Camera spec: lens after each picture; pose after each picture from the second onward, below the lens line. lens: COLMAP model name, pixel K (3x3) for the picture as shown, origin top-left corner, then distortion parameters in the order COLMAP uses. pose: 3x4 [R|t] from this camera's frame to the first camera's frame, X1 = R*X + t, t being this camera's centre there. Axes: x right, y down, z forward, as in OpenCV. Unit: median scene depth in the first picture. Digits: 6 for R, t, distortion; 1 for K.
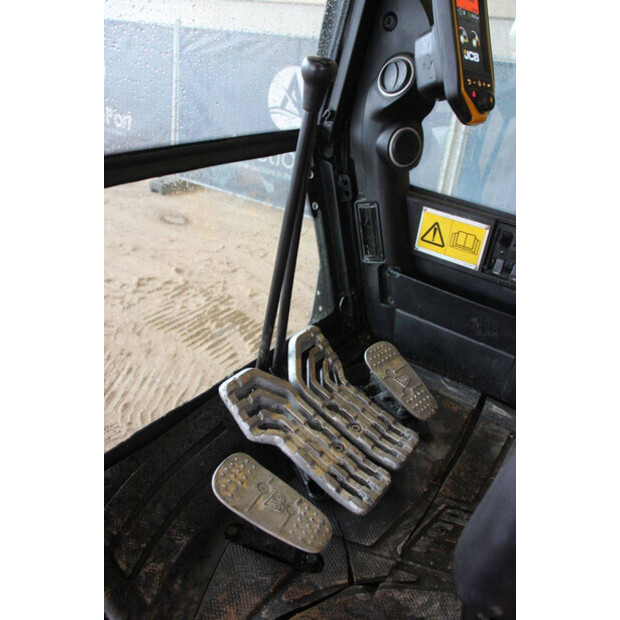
lens RADIAL K [[514.0, 0, 310.0], [0, 514.0, 310.0], [0, 0, 1]] dist [-0.177521, 0.155369]
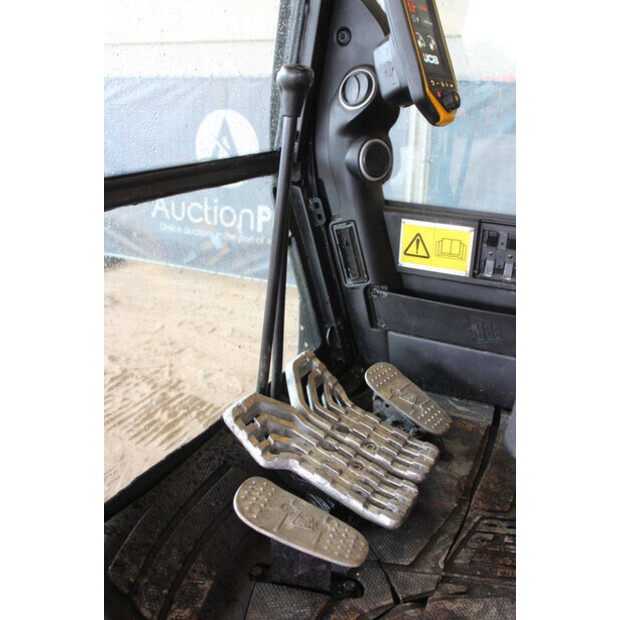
lens RADIAL K [[628.4, 0, 310.0], [0, 628.4, 310.0], [0, 0, 1]] dist [-0.079513, 0.035040]
pose [[0.988624, -0.121106, 0.089195, -0.083478], [0.132967, 0.980901, -0.141959, 0.123225], [-0.070300, 0.152204, 0.985846, -0.144343]]
